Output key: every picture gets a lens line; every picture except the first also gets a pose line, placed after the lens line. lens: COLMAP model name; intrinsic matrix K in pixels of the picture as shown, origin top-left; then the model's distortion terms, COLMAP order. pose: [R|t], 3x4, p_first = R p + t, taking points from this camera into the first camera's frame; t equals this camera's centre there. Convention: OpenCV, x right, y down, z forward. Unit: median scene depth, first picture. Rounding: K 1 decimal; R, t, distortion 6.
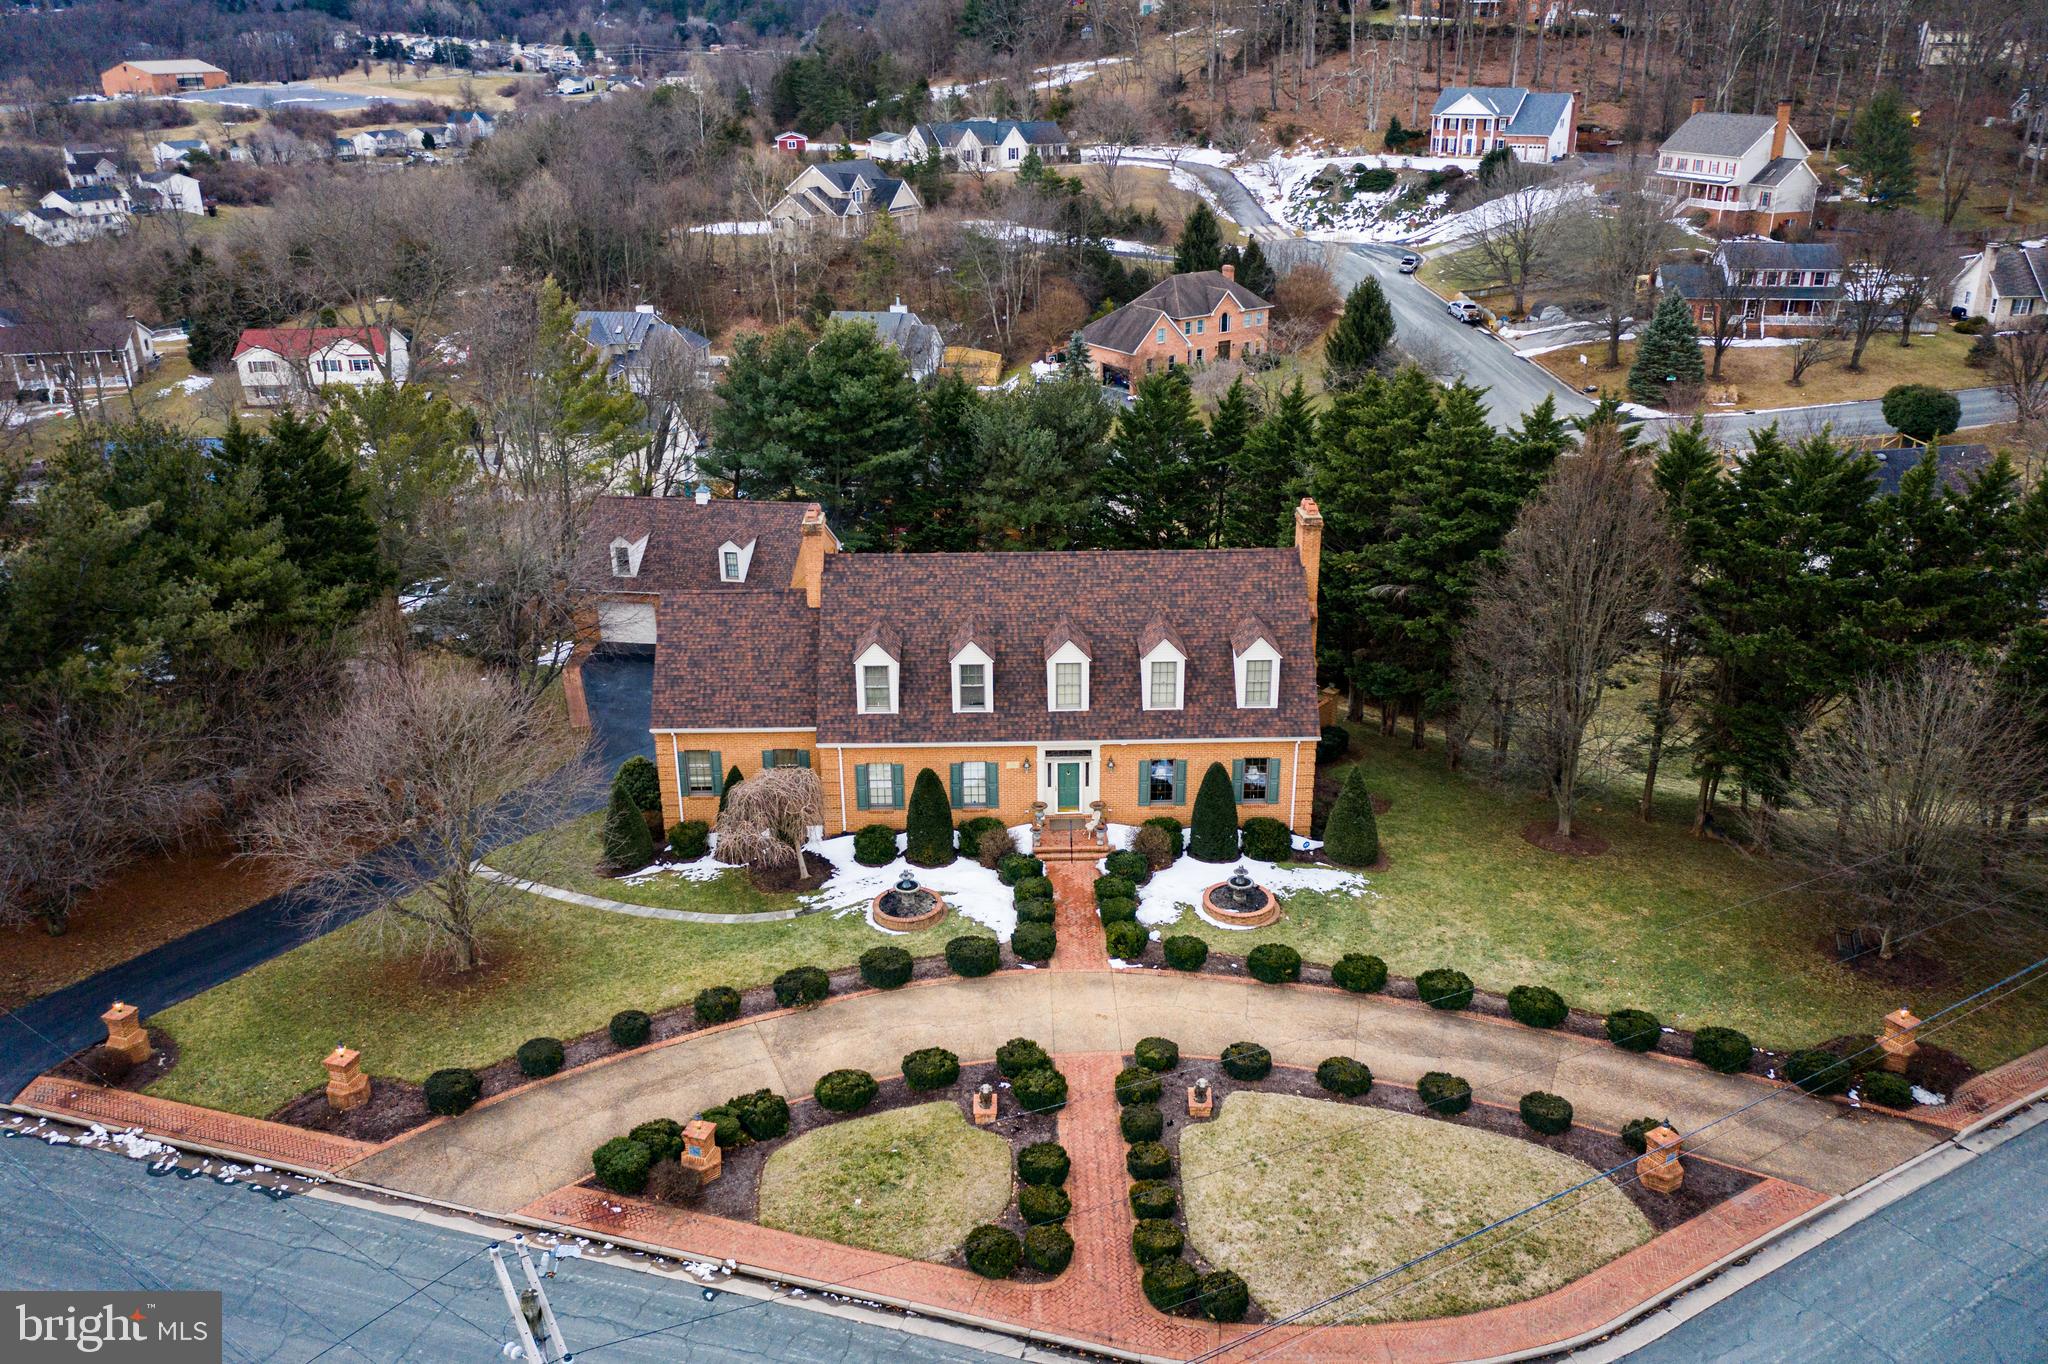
lens RADIAL K [[1619.5, 0, 1024.0], [0, 1619.5, 682.0], [0, 0, 1]] dist [-0.004681, 0.035255]
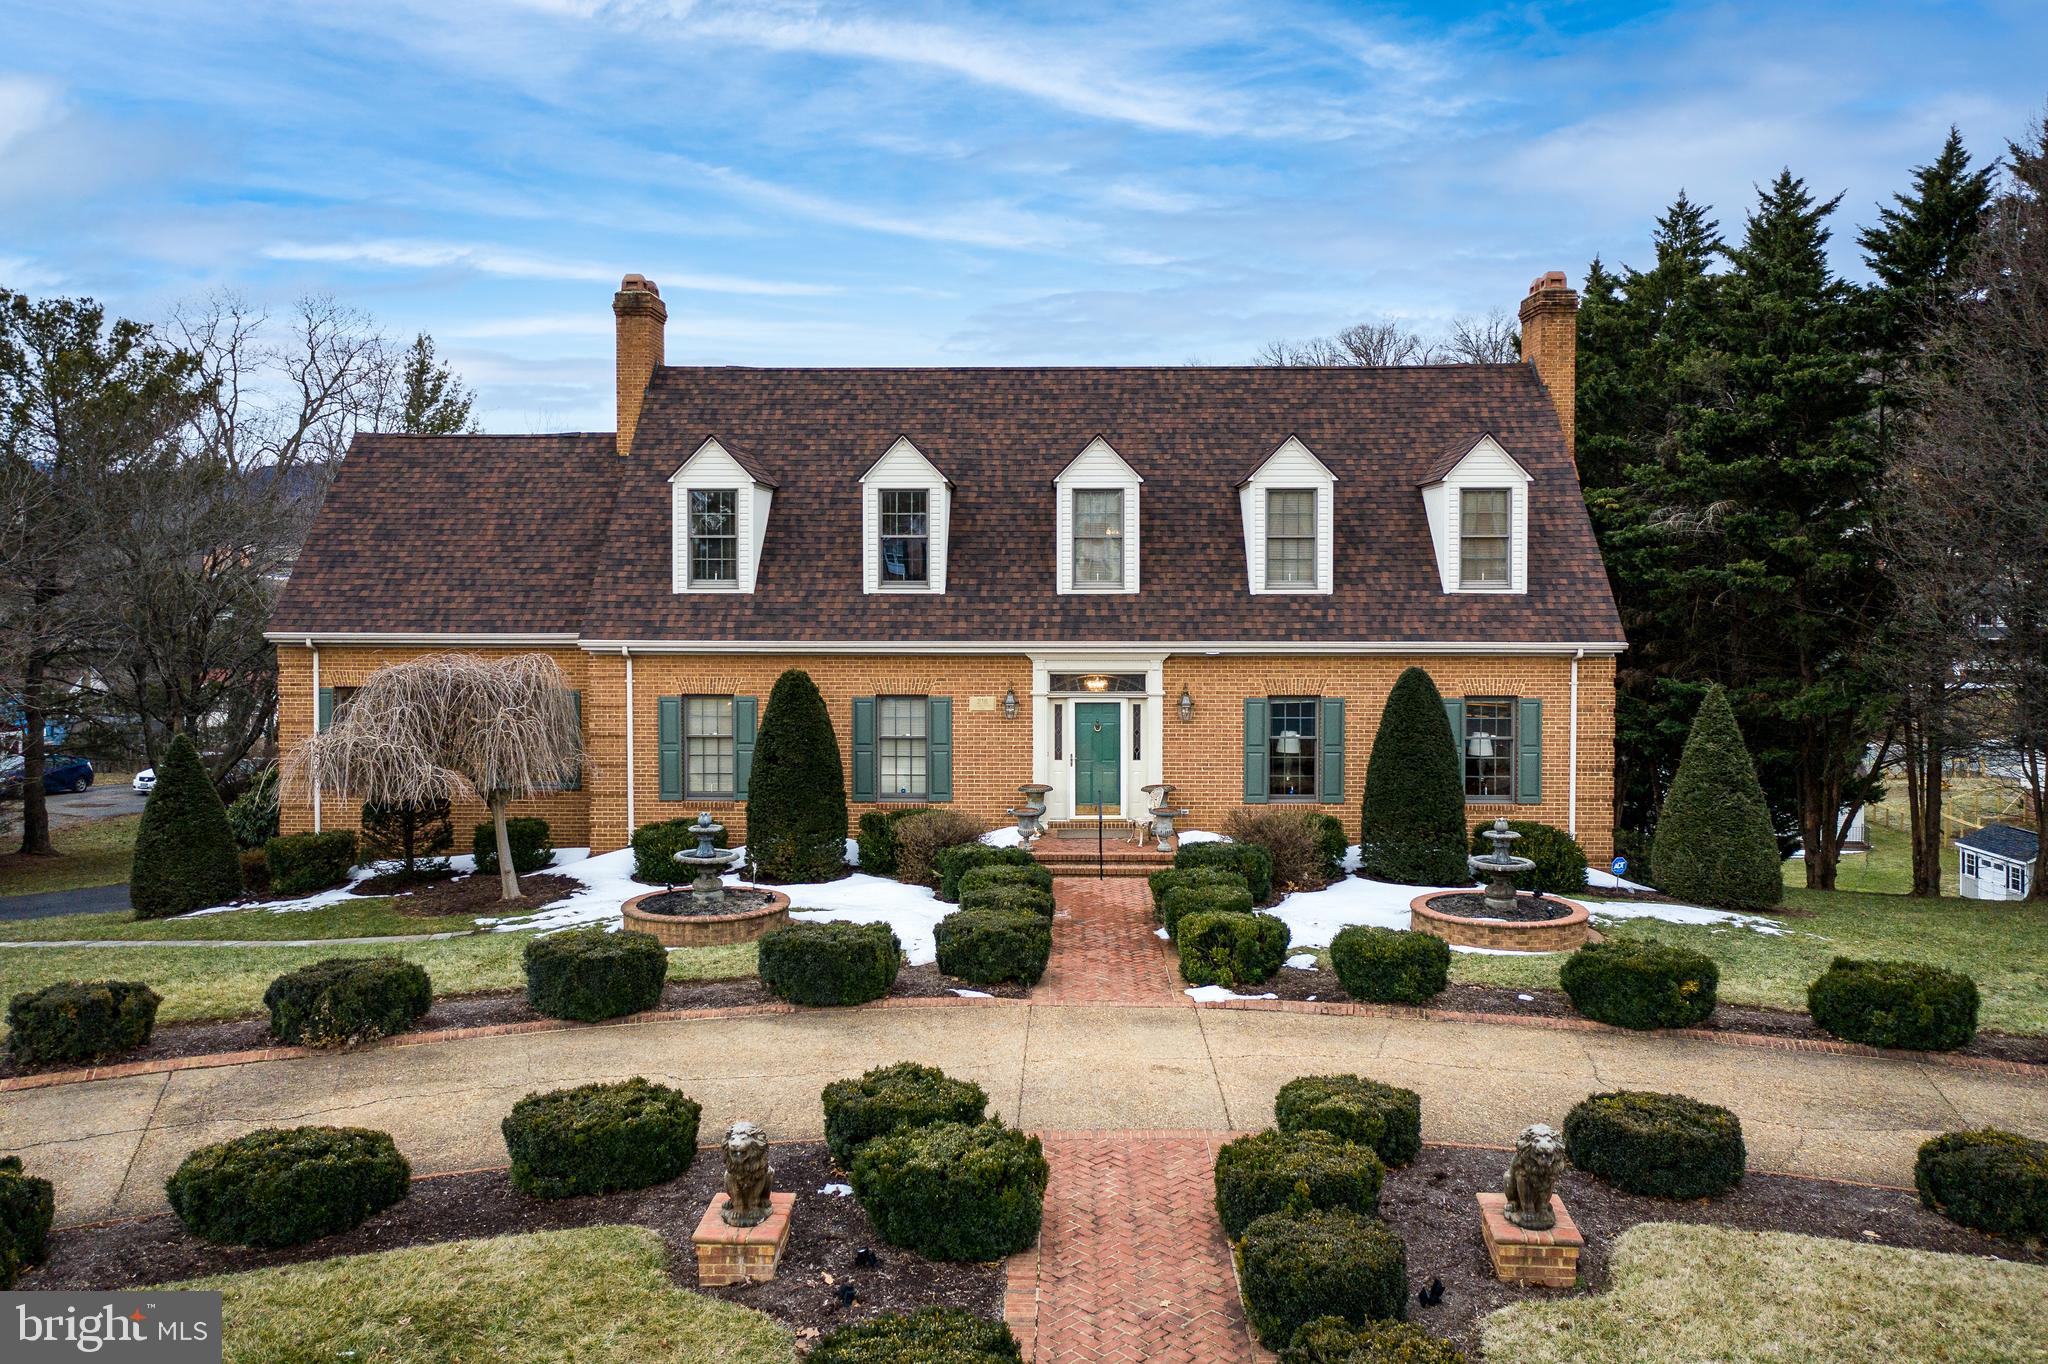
lens RADIAL K [[1643.2, 0, 1018.9], [0, 1643.2, 606.0], [0, 0, 1]] dist [0.000478, 0.005093]
pose [[0.998932, 0.009618, -0.045187, 0.025660], [-0.025064, 0.934464, -0.355174, 0.195757], [0.038810, 0.355927, 0.933707, 0.525288]]
